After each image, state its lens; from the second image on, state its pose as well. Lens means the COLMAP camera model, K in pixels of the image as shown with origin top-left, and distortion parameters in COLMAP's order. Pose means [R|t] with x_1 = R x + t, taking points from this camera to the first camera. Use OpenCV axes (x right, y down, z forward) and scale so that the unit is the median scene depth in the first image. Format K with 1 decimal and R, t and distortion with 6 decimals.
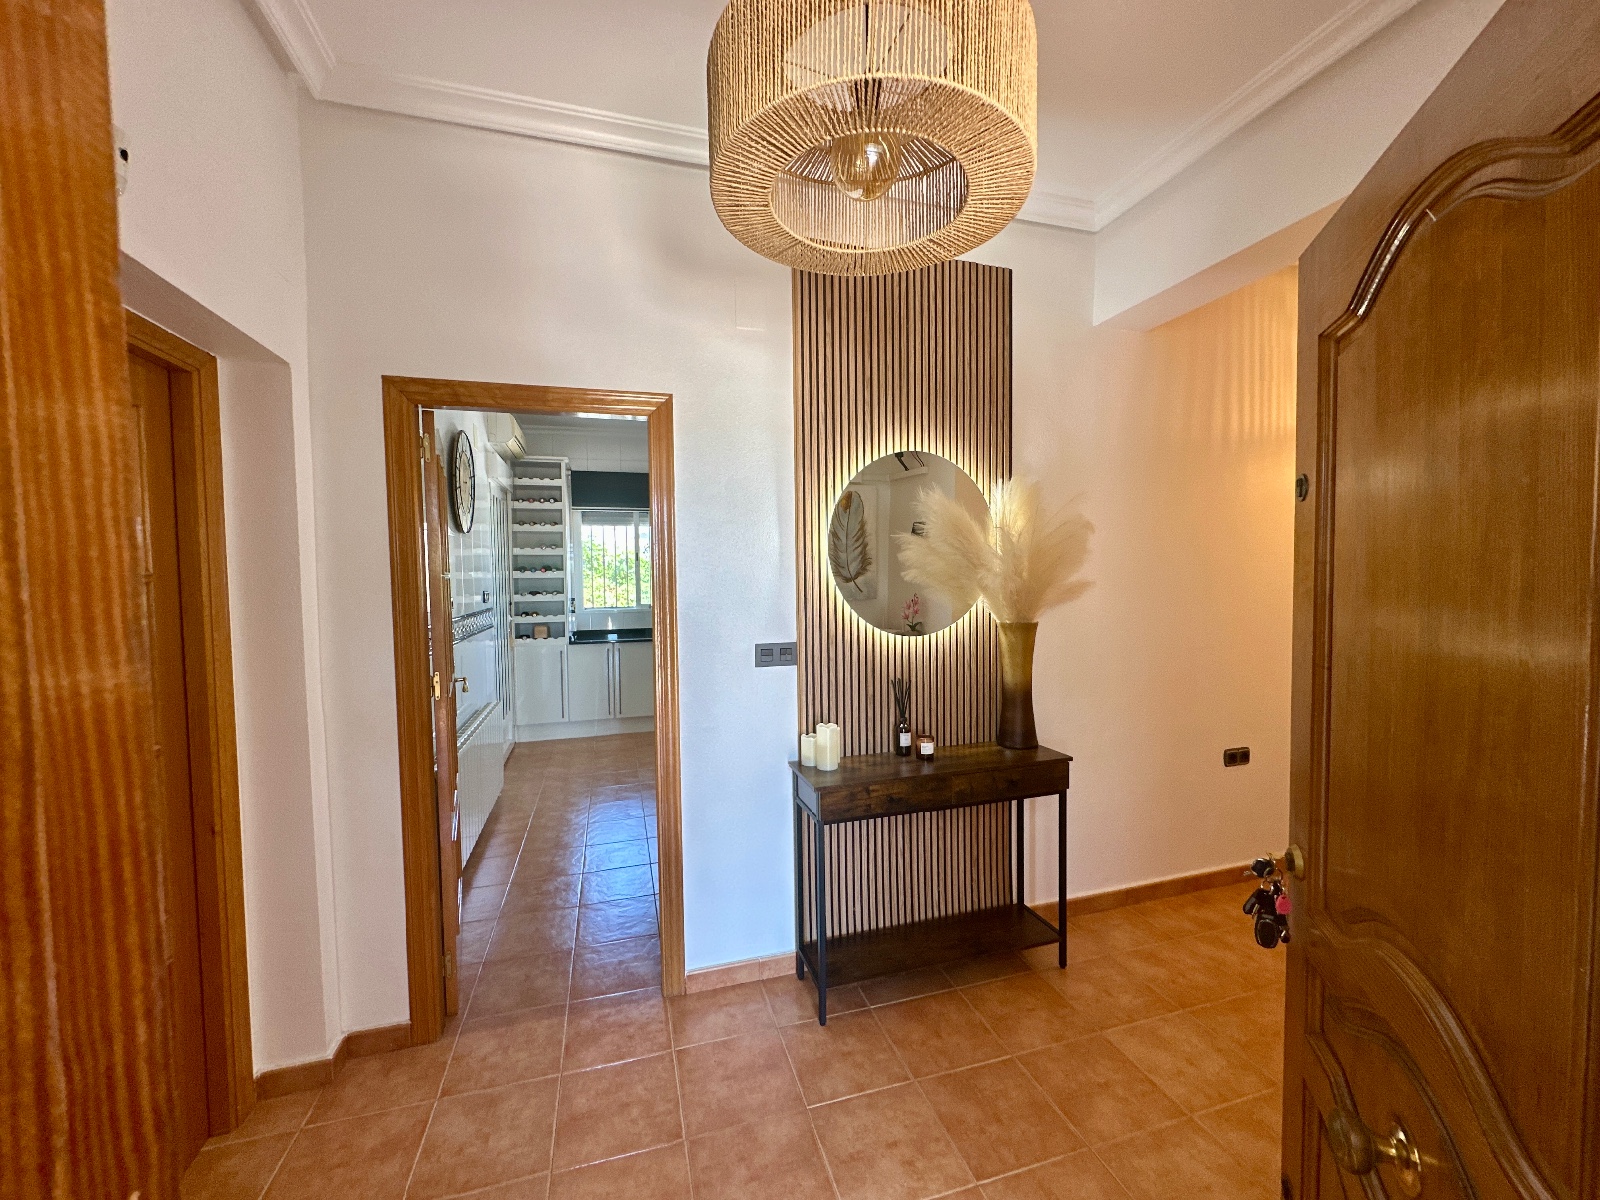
lens RADIAL K [[636.4, 0, 797.2], [0, 636.4, 602.1], [0, 0, 1]] dist [-0.003313, -0.000174]
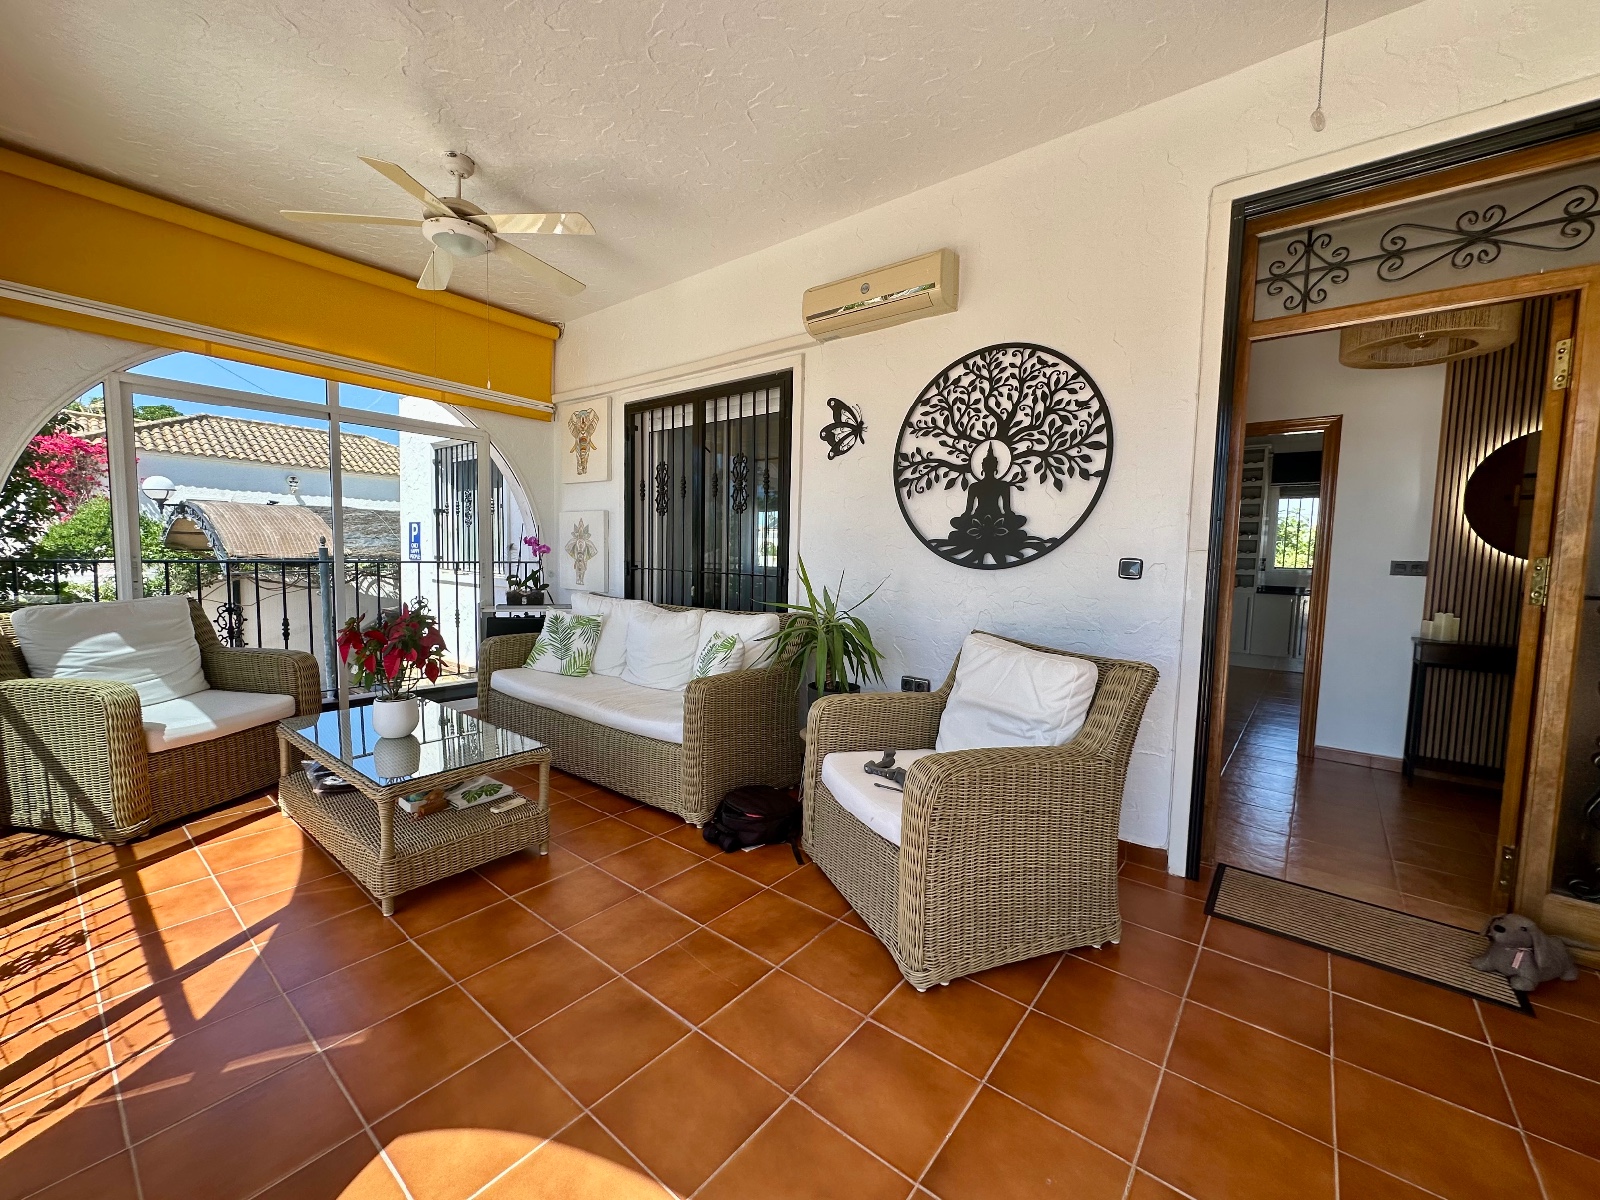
lens RADIAL K [[636.4, 0, 800.0], [0, 636.4, 601.3], [0, 0, 1]] dist [-0.003313, -0.000174]
pose [[0.563503, 0.087583, -0.821458, 0.412596], [-0.070115, 0.995847, 0.058078, 0.176769], [0.823133, 0.024870, 0.567304, -1.133435]]
